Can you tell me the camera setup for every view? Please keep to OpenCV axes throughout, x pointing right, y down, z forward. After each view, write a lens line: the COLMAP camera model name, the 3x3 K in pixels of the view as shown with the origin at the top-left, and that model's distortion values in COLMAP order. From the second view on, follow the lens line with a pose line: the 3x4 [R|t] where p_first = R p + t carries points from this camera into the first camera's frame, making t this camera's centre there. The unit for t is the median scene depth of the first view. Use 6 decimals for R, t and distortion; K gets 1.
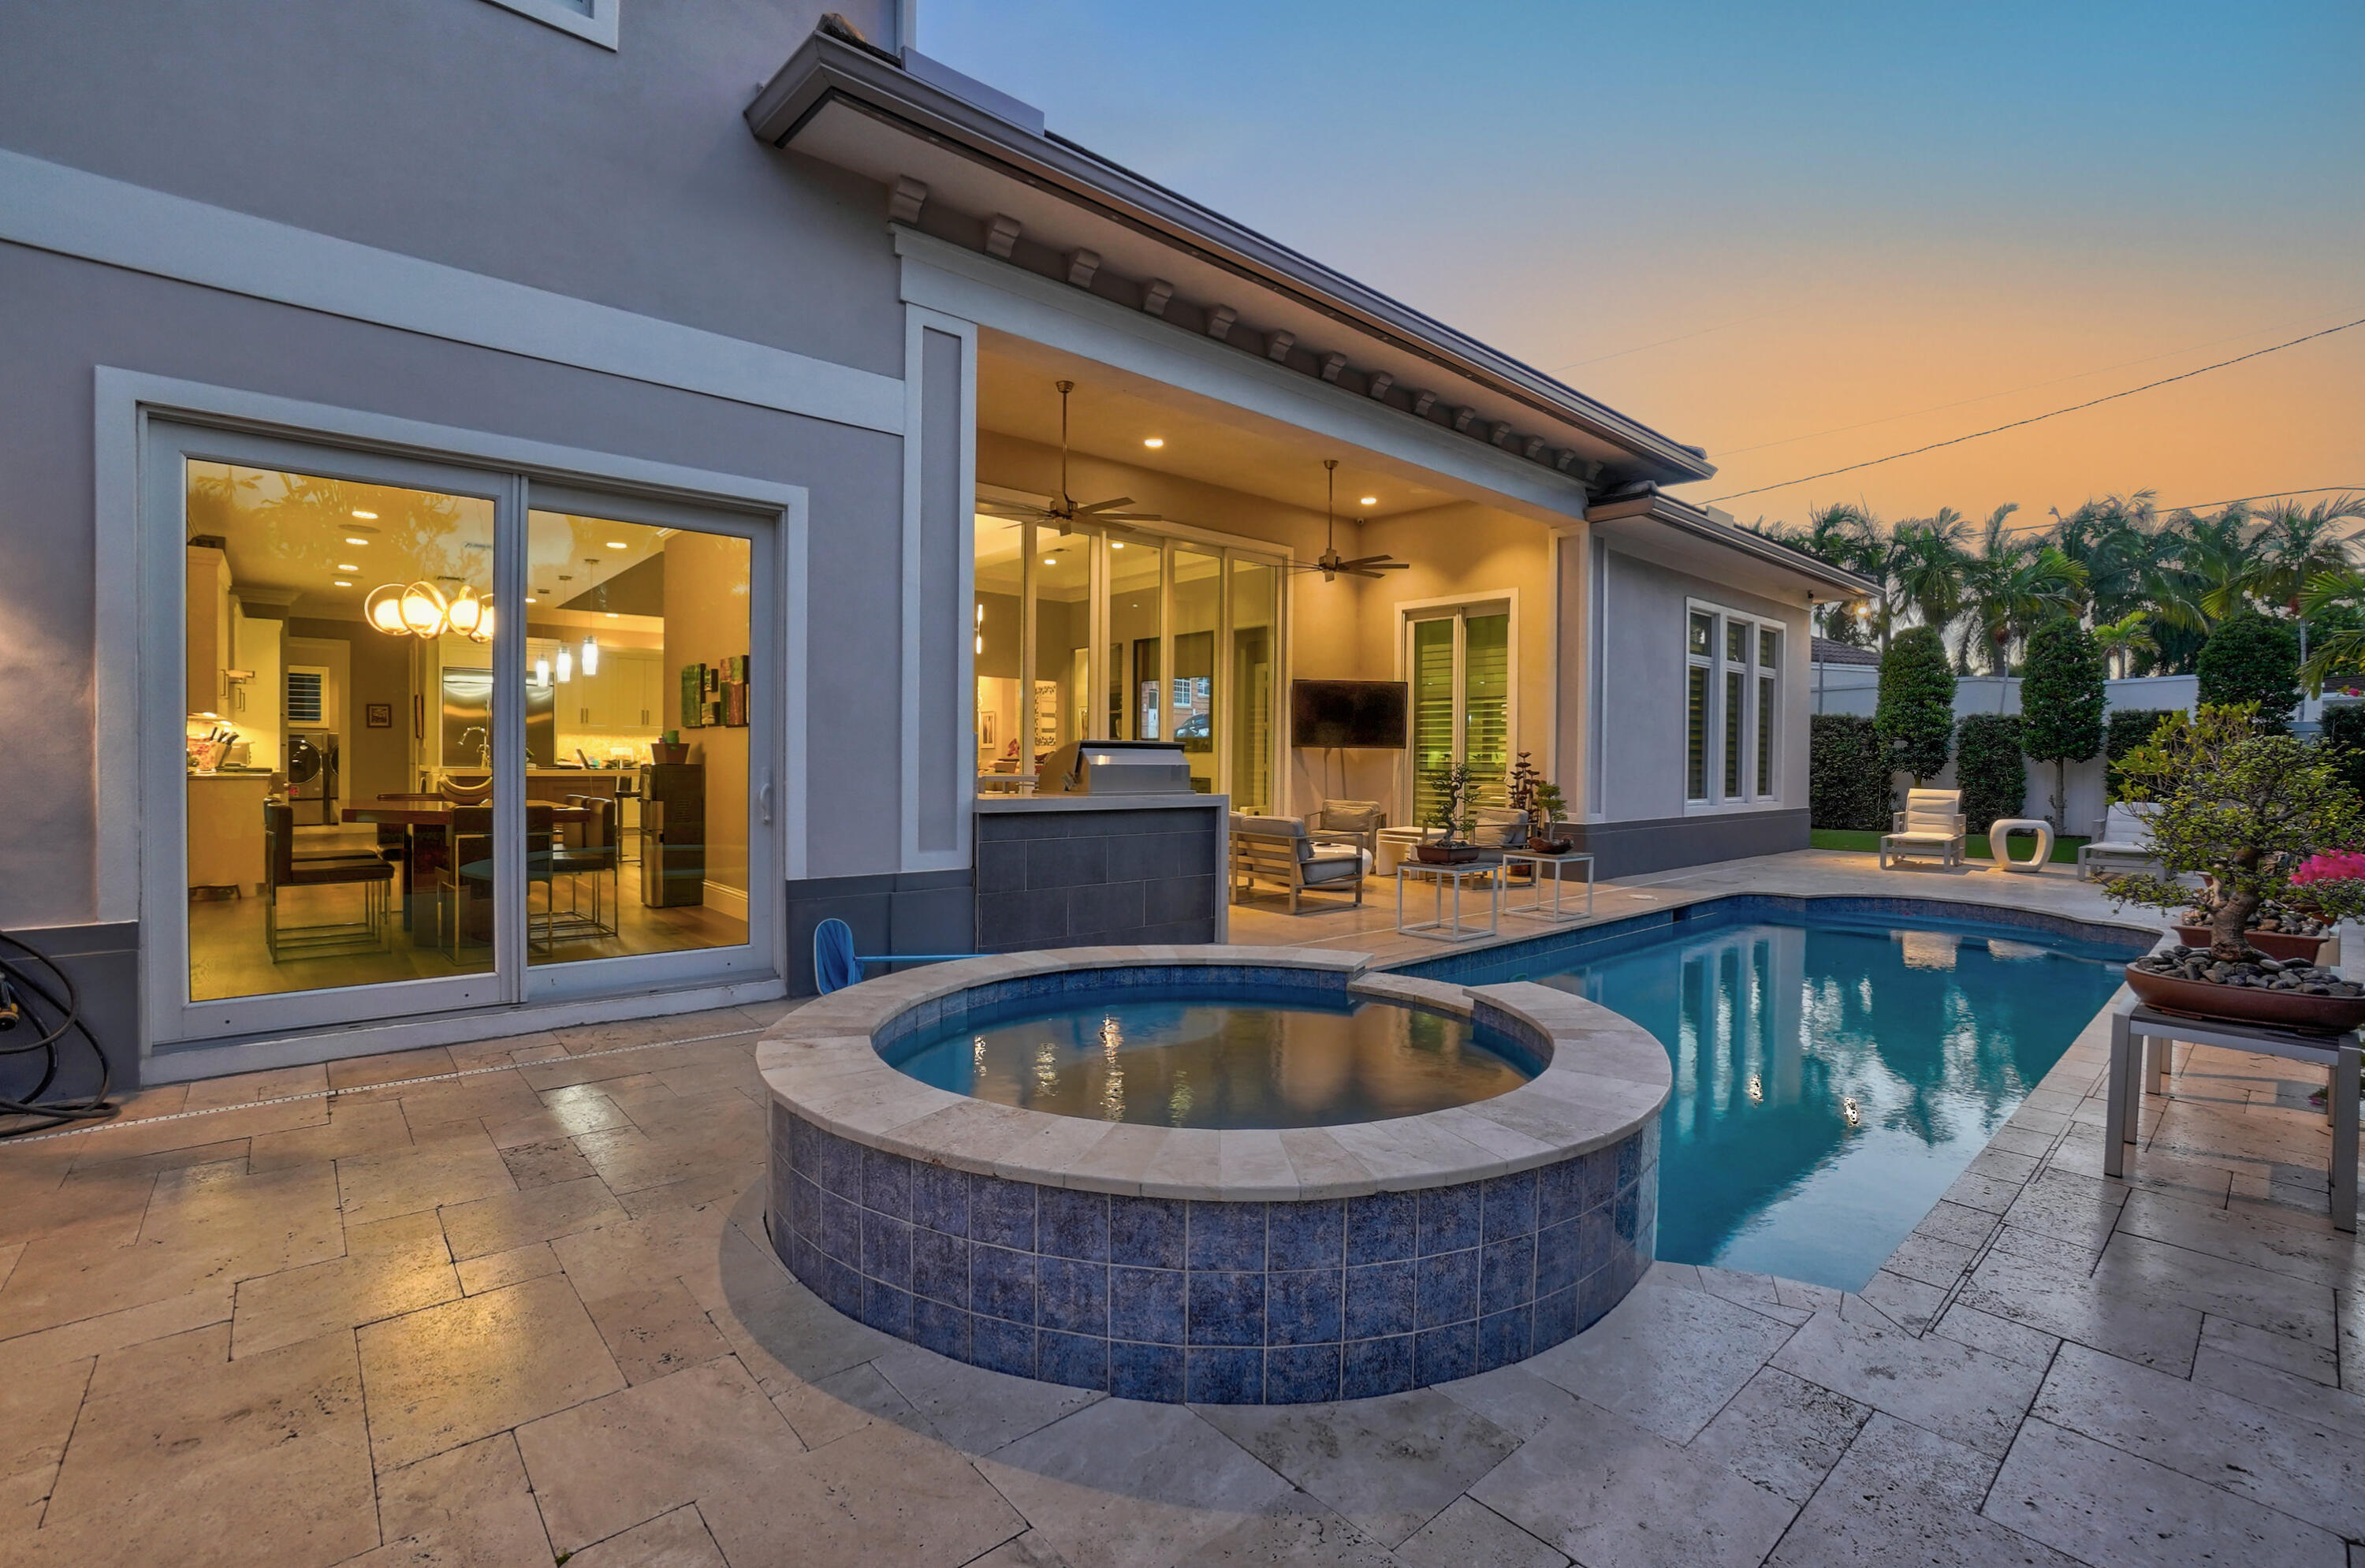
lens RADIAL K [[1040.2, 0, 1194.1], [0, 1040.2, 779.0], [0, 0, 1]] dist [-0.059427, 0.020725]
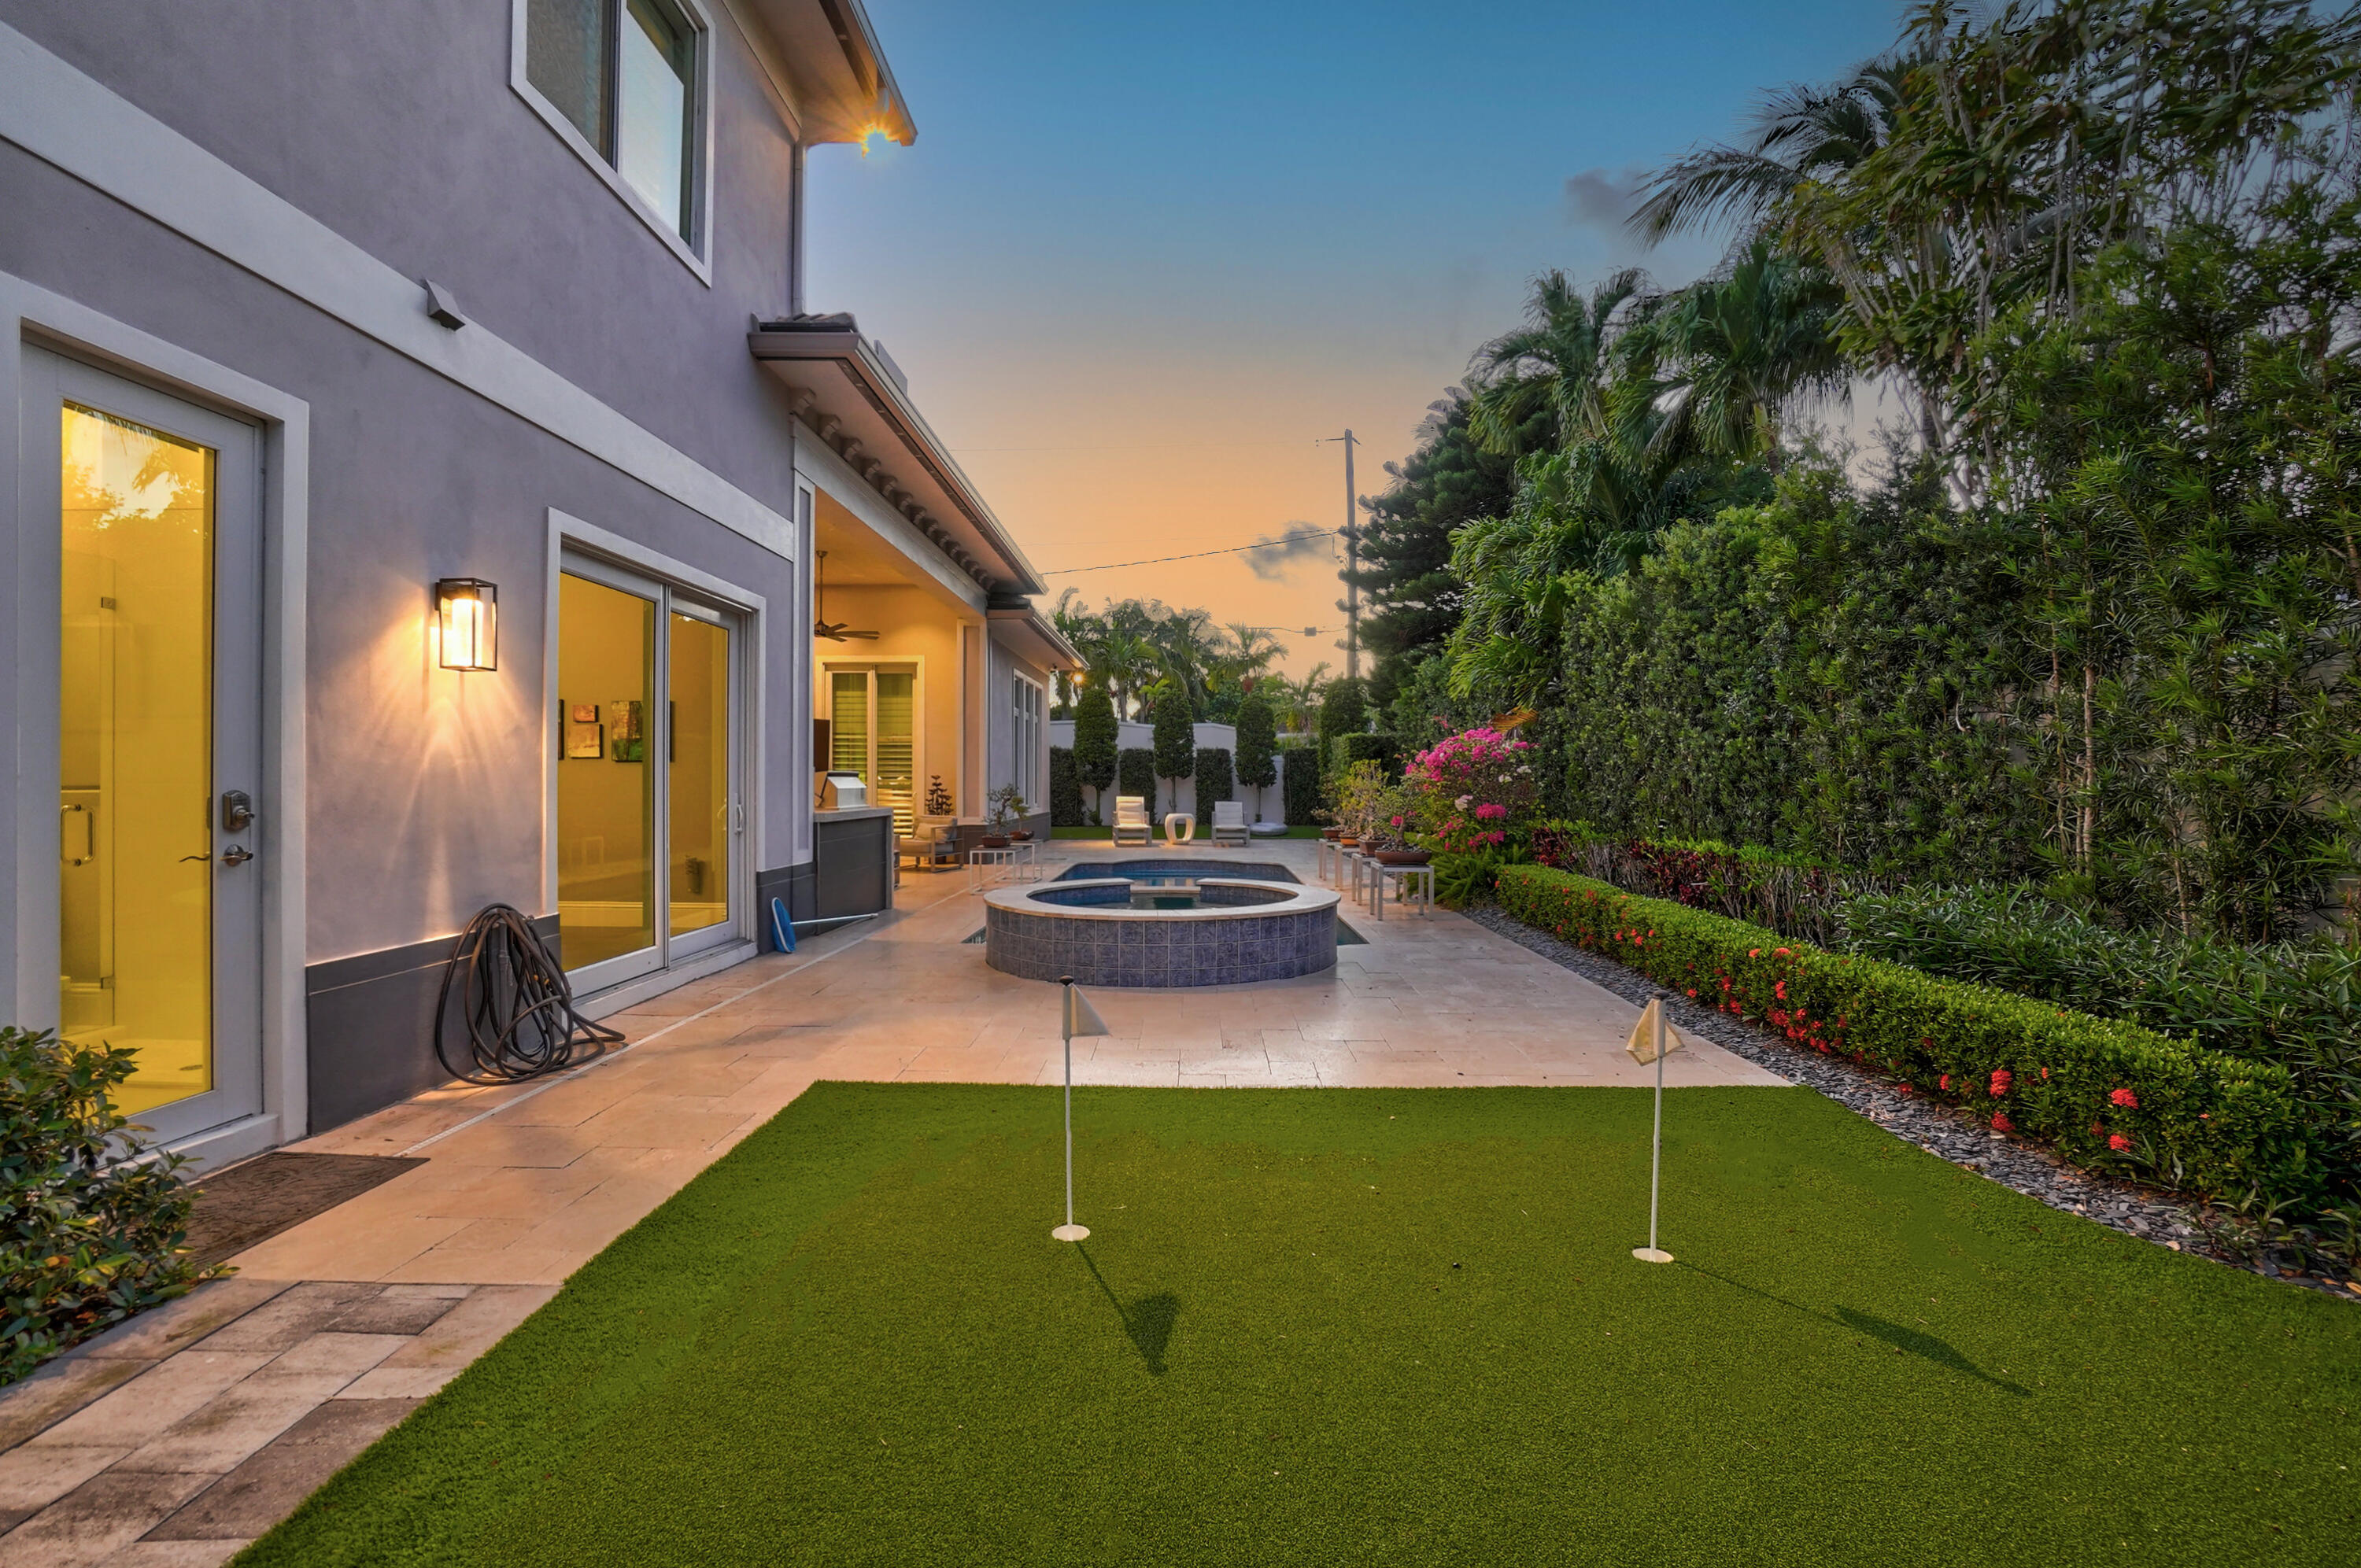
lens RADIAL K [[1038.3, 0, 1192.1], [0, 1038.3, 779.0], [0, 0, 1]] dist [-0.059427, 0.020725]
pose [[0.664694, -0.006317, 0.747089, -0.453811], [0.017599, 0.999819, -0.007204, -0.004379], [-0.746909, 0.017937, 0.664685, -0.169483]]
